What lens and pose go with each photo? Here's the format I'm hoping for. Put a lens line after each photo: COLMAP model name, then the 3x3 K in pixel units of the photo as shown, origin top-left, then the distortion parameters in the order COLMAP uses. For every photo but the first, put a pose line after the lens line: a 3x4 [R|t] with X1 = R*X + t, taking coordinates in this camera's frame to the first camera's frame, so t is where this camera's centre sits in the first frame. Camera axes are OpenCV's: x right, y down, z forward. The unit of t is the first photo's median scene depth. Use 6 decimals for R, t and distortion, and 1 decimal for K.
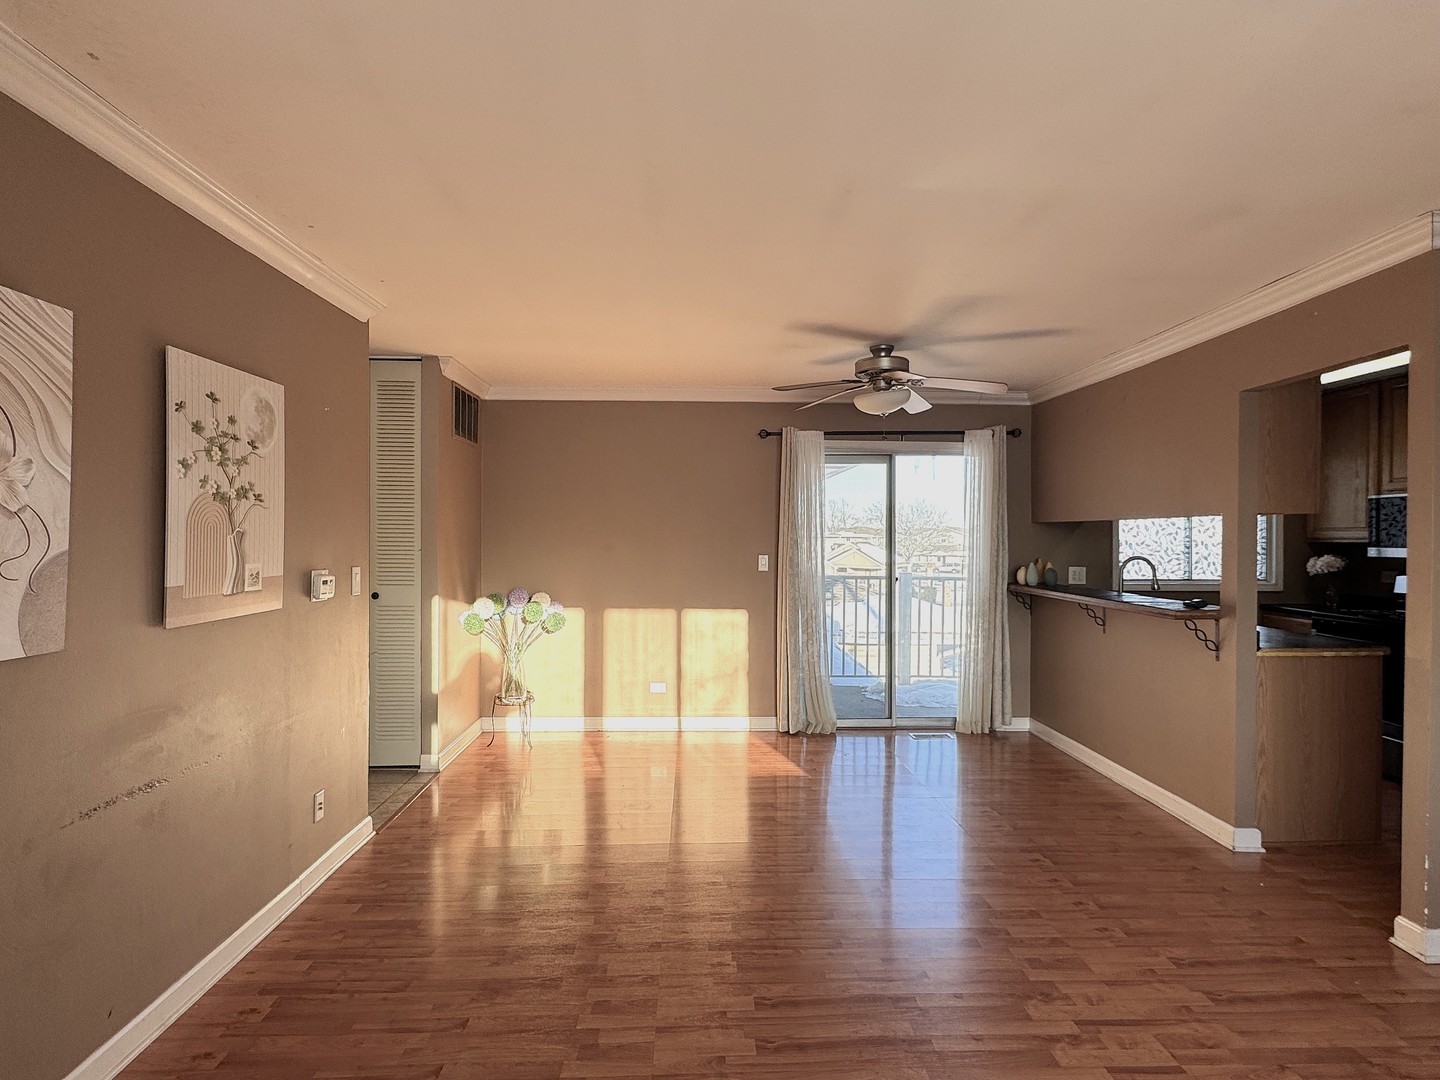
lens RADIAL K [[765.7, 0, 712.3], [0, 765.7, 546.3], [0, 0, 1]] dist [-0.009823, 0.006852]
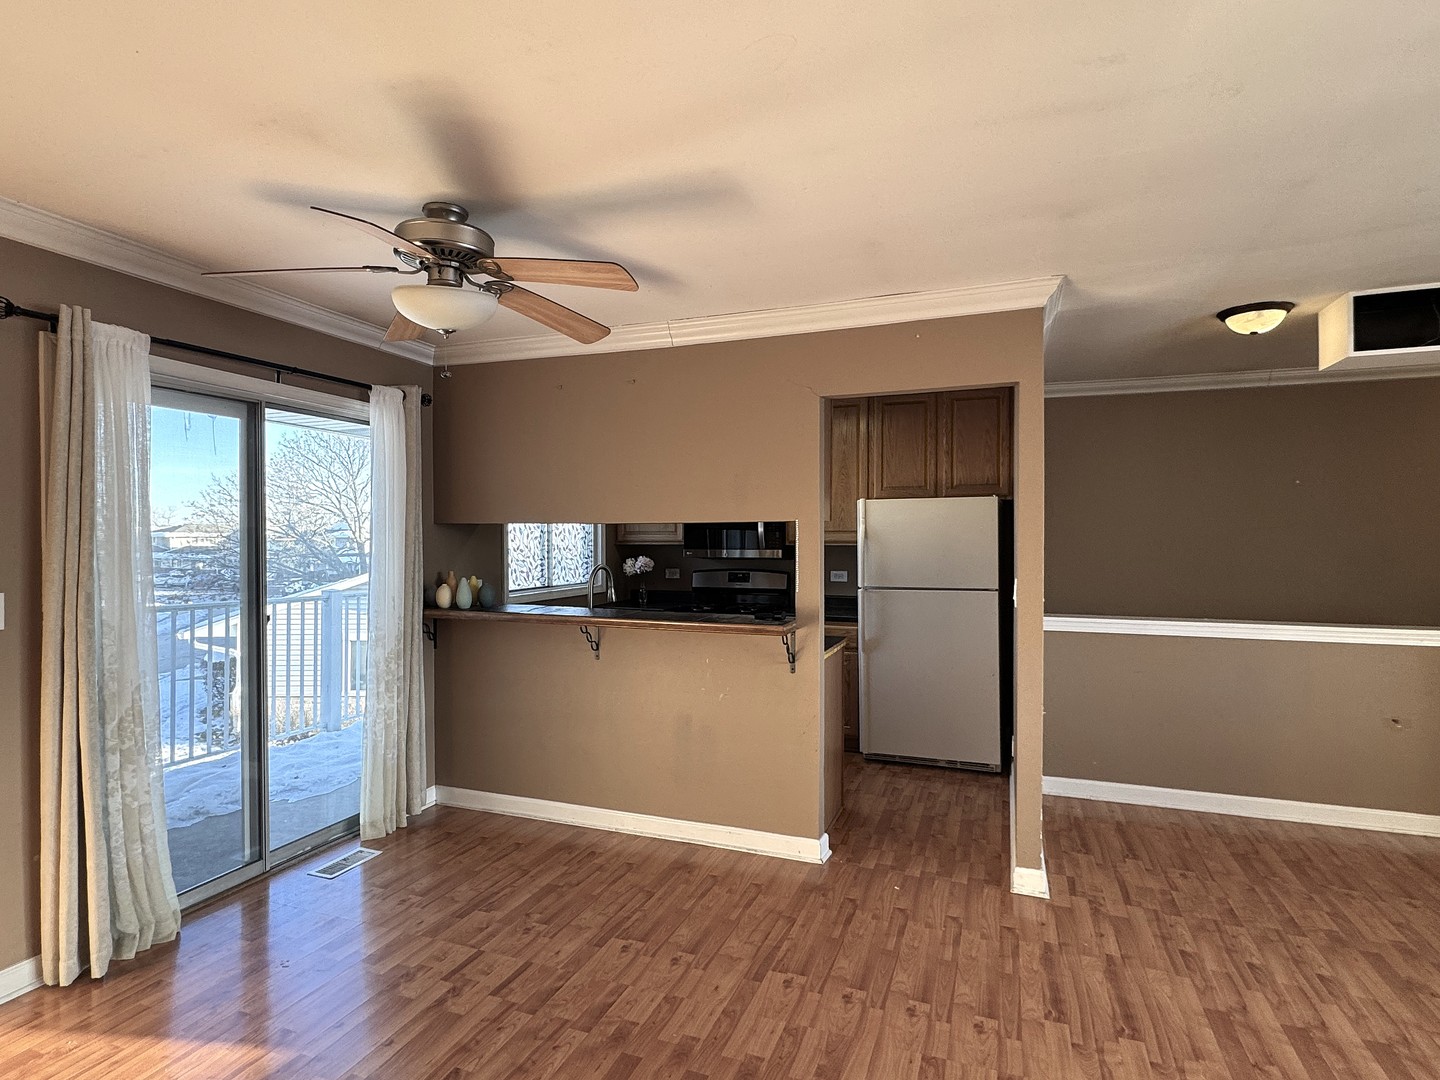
lens RADIAL K [[765.7, 0, 713.3], [0, 765.7, 539.9], [0, 0, 1]] dist [-0.009823, 0.006852]
pose [[0.380531, -0.008348, 0.924731, -0.175104], [0.013942, 0.999897, 0.003289, -0.014274], [-0.924663, 0.011641, 0.380608, 0.477884]]
